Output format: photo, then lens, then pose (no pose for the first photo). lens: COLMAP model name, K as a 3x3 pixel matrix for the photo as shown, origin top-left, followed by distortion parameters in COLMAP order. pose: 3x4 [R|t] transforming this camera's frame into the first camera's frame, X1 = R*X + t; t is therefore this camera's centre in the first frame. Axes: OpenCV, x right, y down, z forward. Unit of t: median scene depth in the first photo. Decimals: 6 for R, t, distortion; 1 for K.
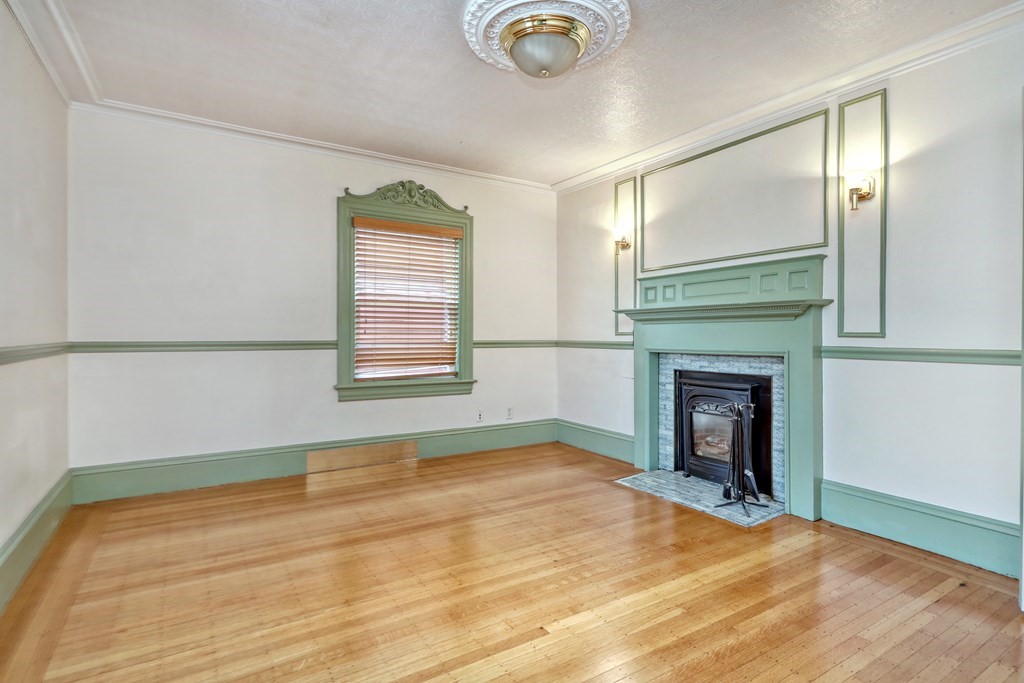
lens RADIAL K [[519.7, 0, 512.0], [0, 519.7, 341.5], [0, 0, 1]] dist [-0.000332, 0.000153]
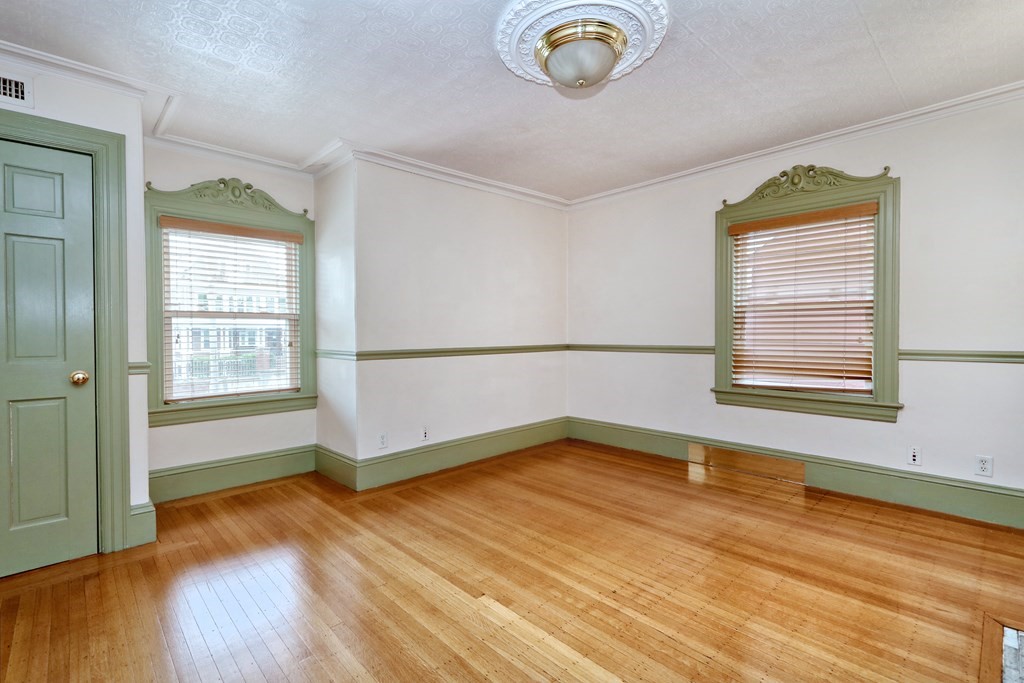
lens RADIAL K [[466.9, 0, 512.0], [0, 466.9, 341.5], [0, 0, 1]] dist [0.001621, -0.000388]
pose [[0.201414, 0.011271, -0.979441, 0.509034], [-0.008331, 0.999917, 0.009793, -0.016941], [0.979471, 0.006187, 0.201491, 0.388619]]
